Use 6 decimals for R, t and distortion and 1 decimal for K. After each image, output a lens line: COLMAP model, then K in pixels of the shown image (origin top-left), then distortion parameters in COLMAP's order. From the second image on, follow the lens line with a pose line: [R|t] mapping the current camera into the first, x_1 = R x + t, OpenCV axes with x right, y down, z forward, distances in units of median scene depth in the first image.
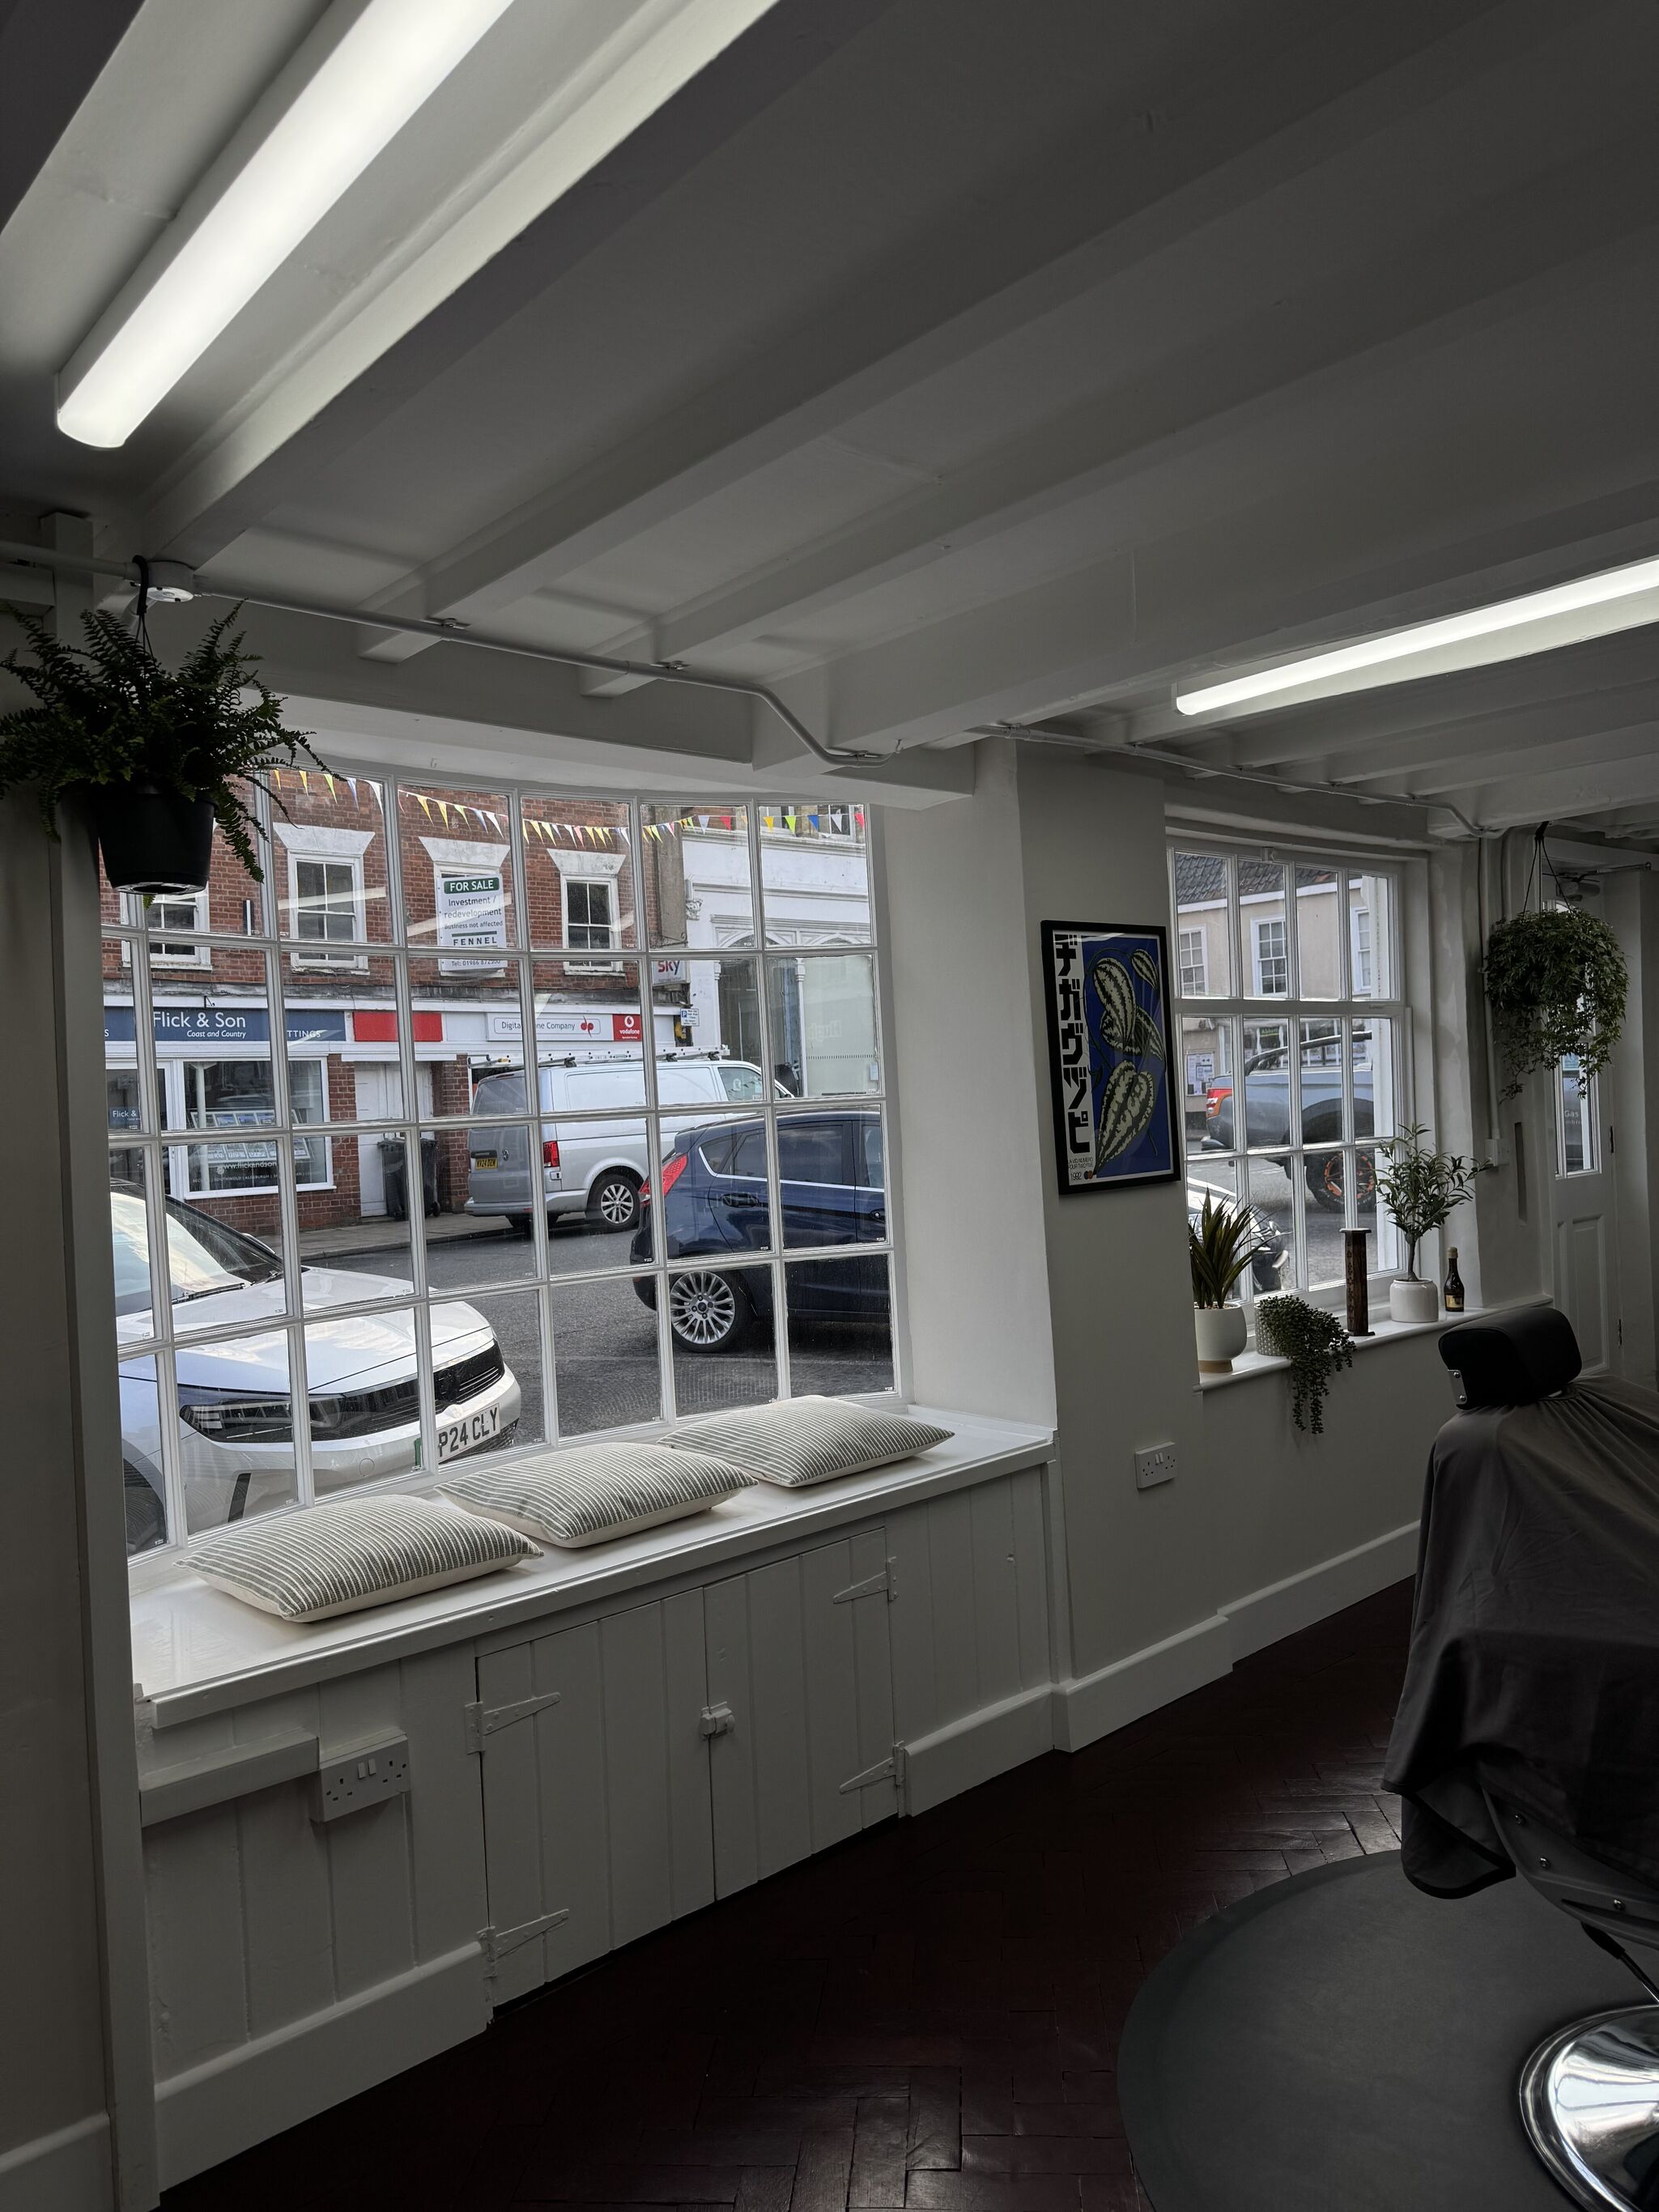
lens RADIAL K [[1553.8, 0, 828.8], [0, 1553.8, 1103.8], [0, 0, 1]] dist [0.094557, -0.087966]
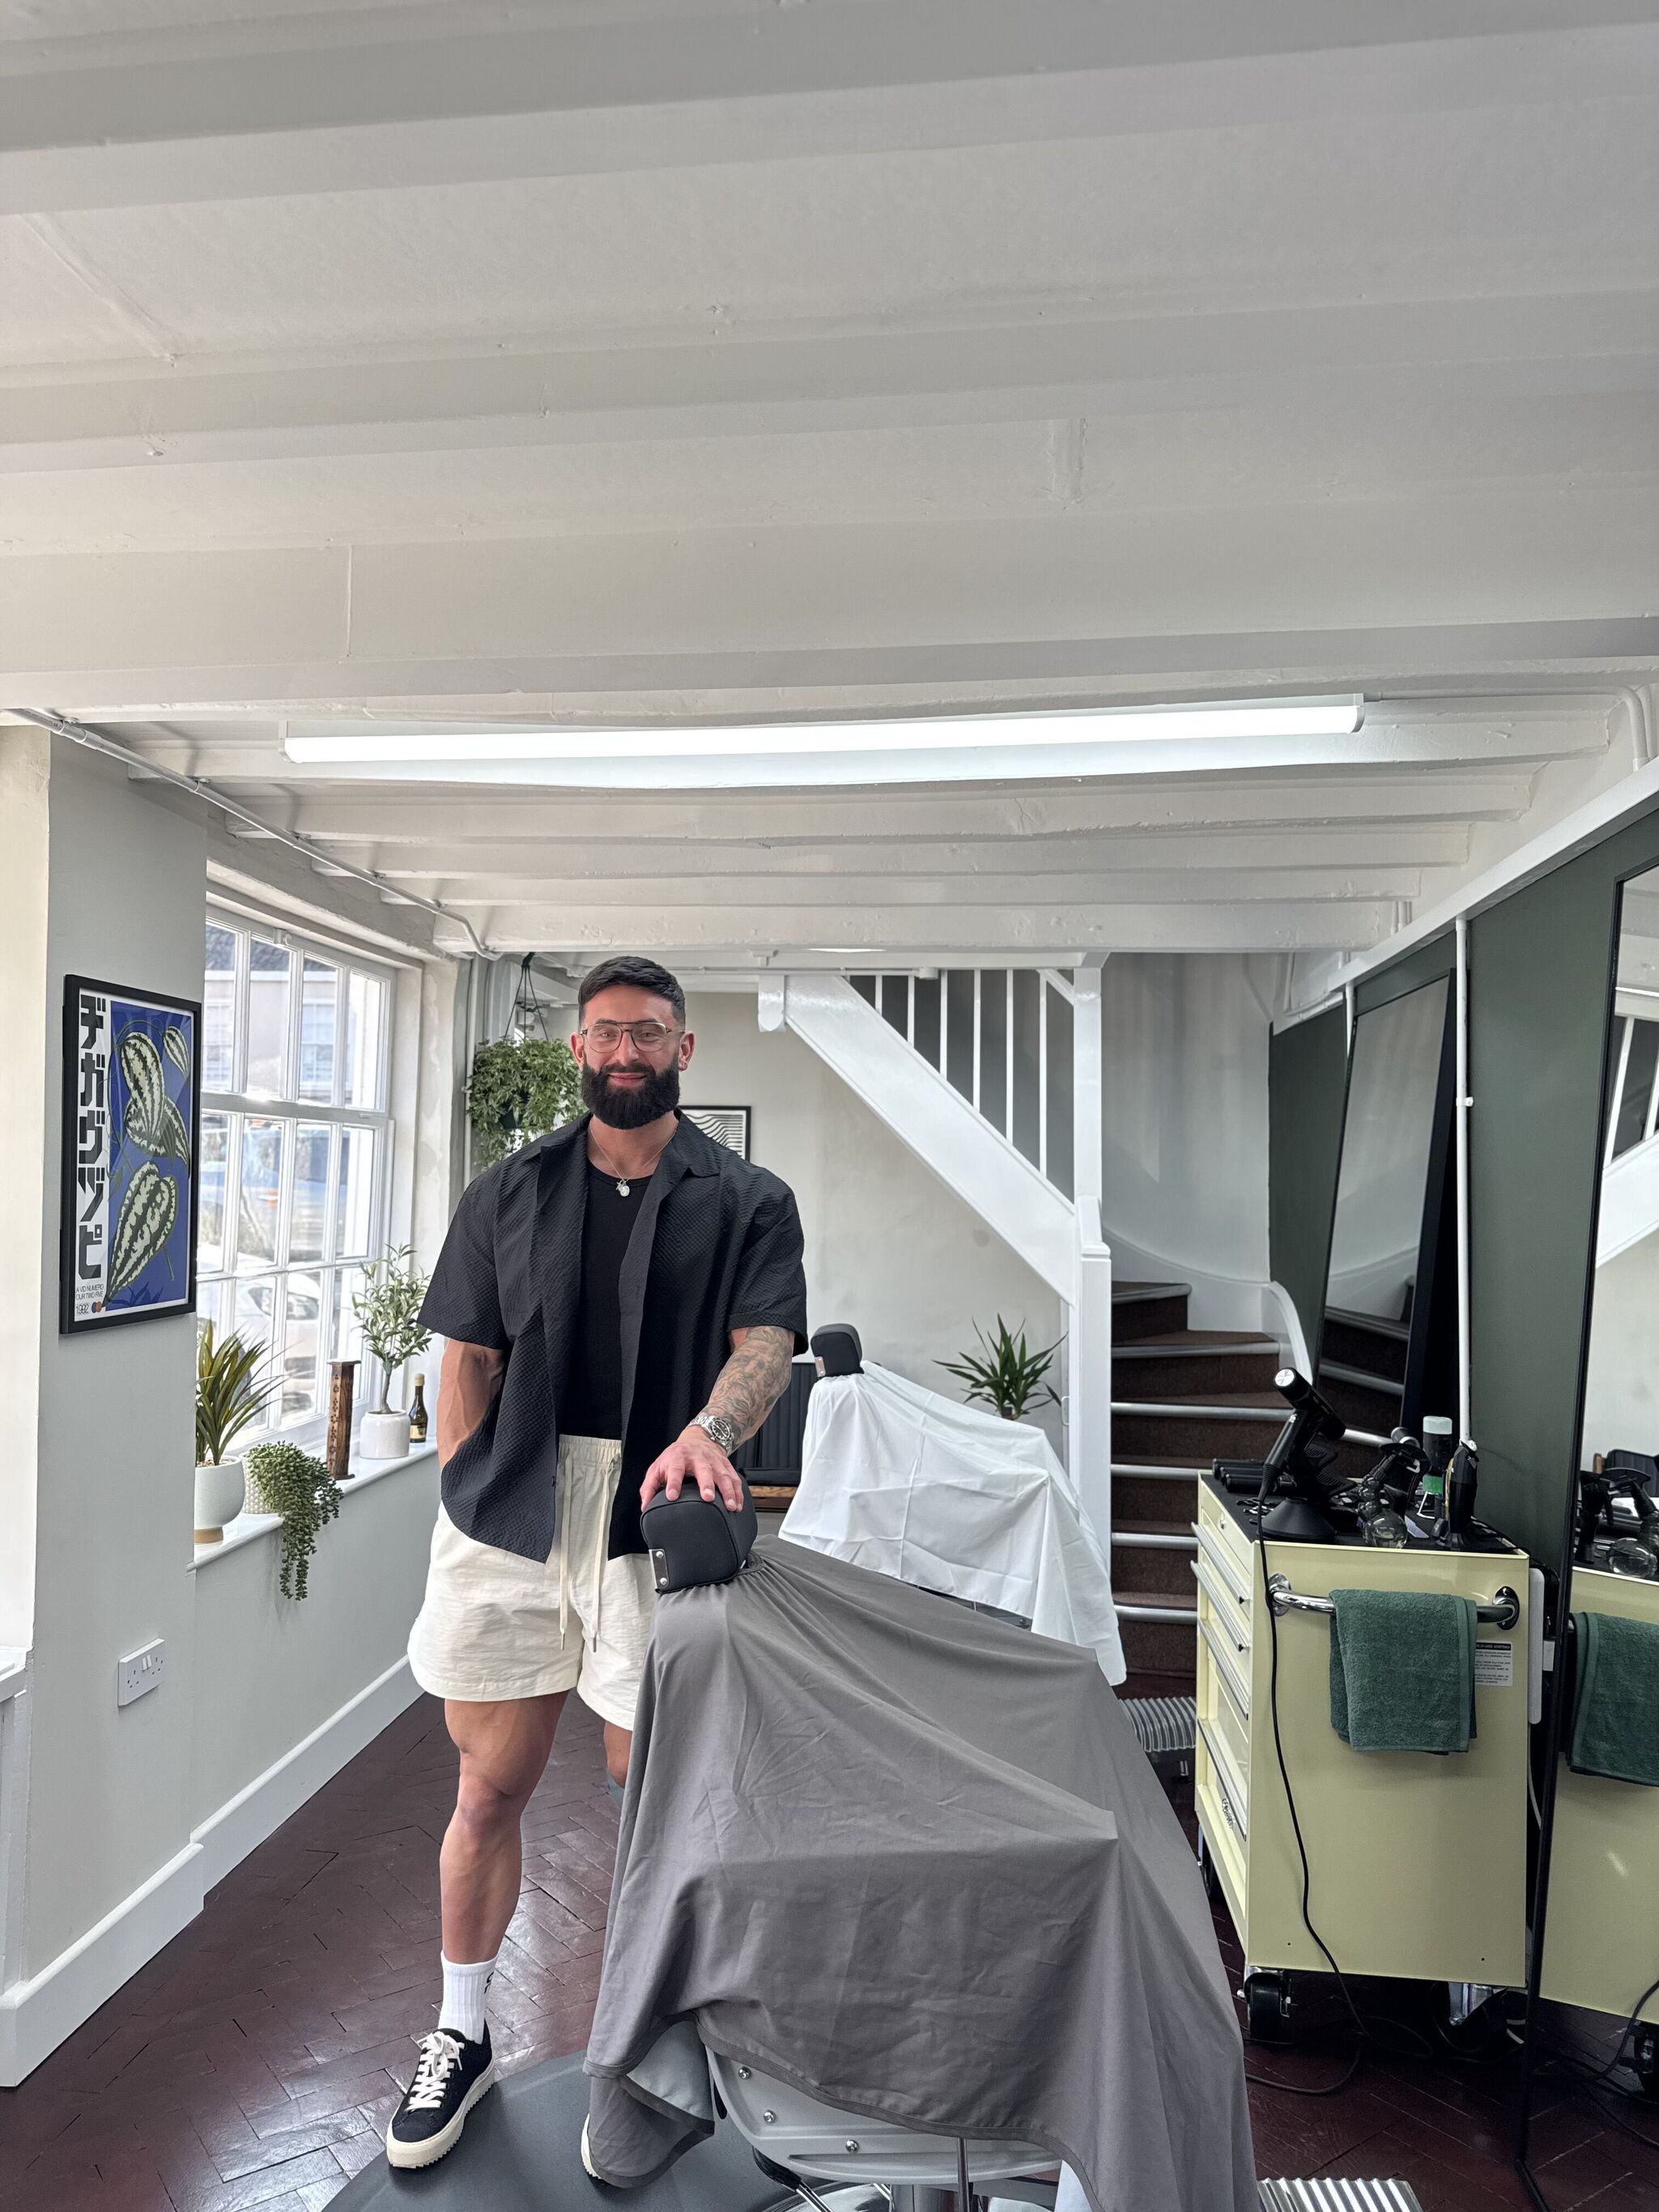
lens RADIAL K [[1553.8, 0, 810.4], [0, 1553.8, 1108.2], [0, 0, 1]] dist [0.094557, -0.087966]
pose [[0.749171, 0.091842, 0.655979, -0.090321], [-0.053061, 0.995479, -0.078775, -0.009610], [-0.660248, 0.024209, 0.750657, 0.165690]]
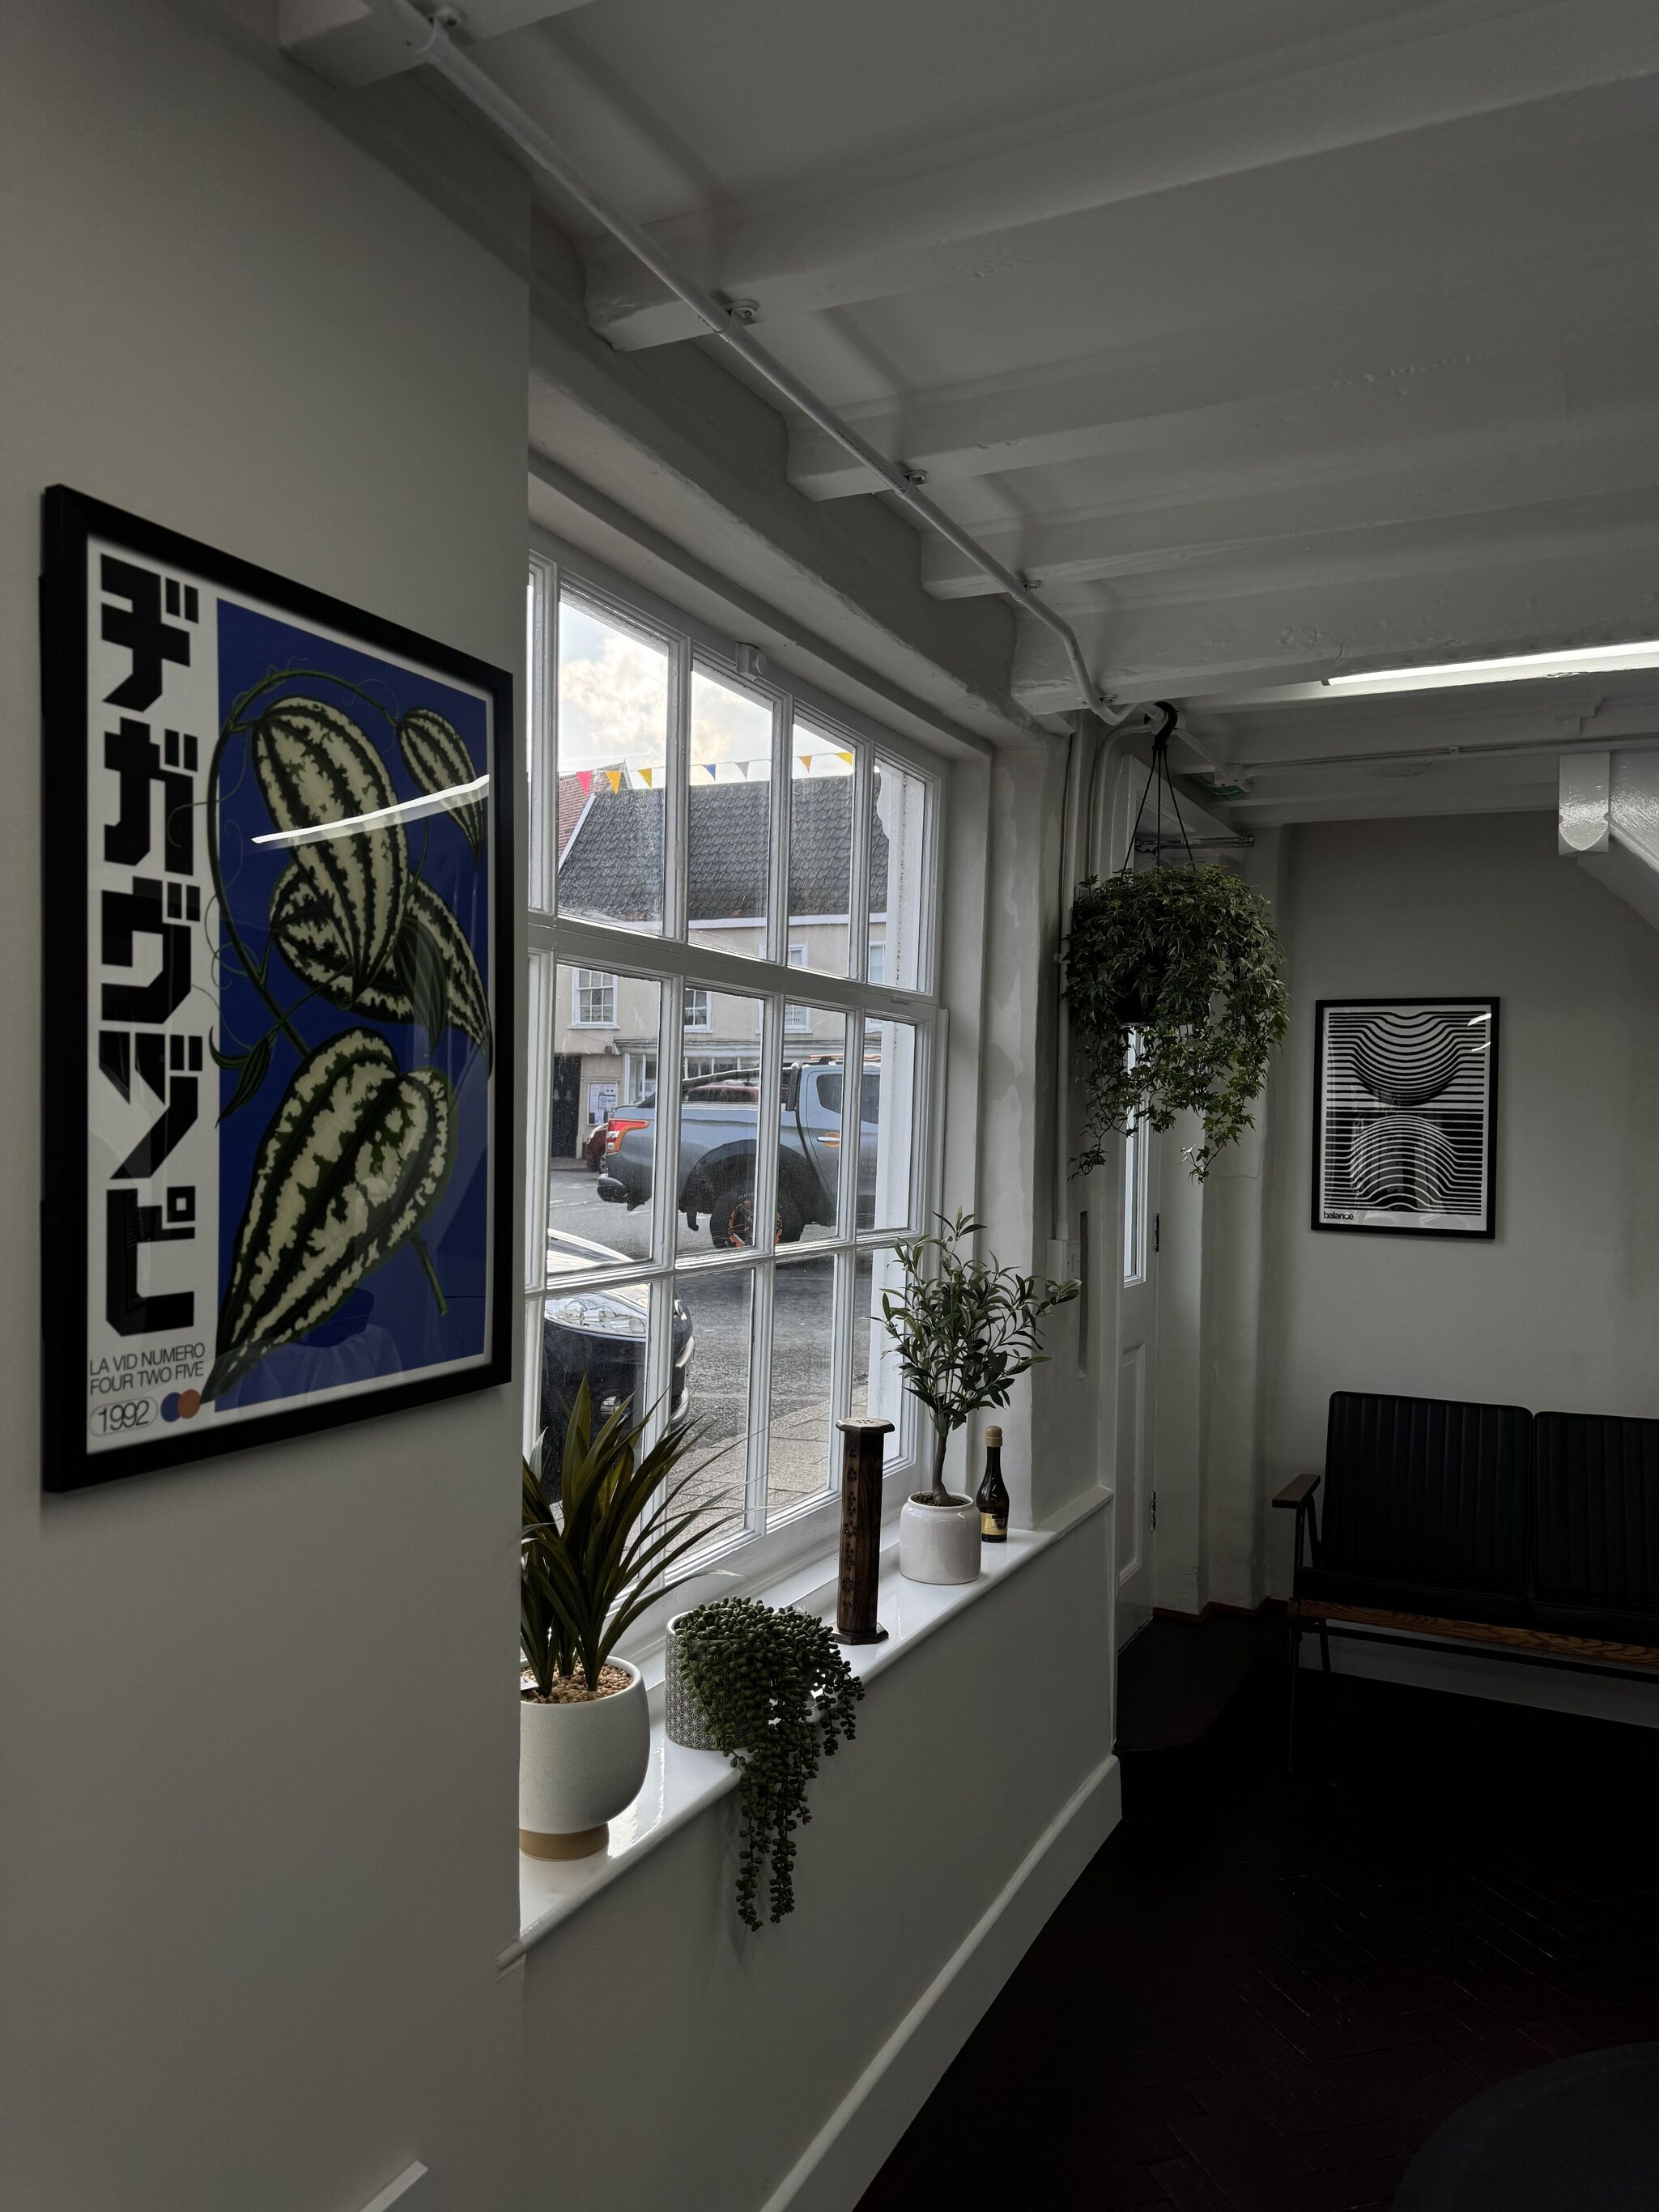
lens RADIAL K [[1553.8, 0, 835.6], [0, 1553.8, 1116.2], [0, 0, 1]] dist [0.094557, -0.087966]
pose [[0.925135, 0.067367, 0.373613, 0.162187], [-0.064844, 0.997708, -0.019332, -0.010416], [-0.374059, -0.006342, 0.927383, 0.662510]]
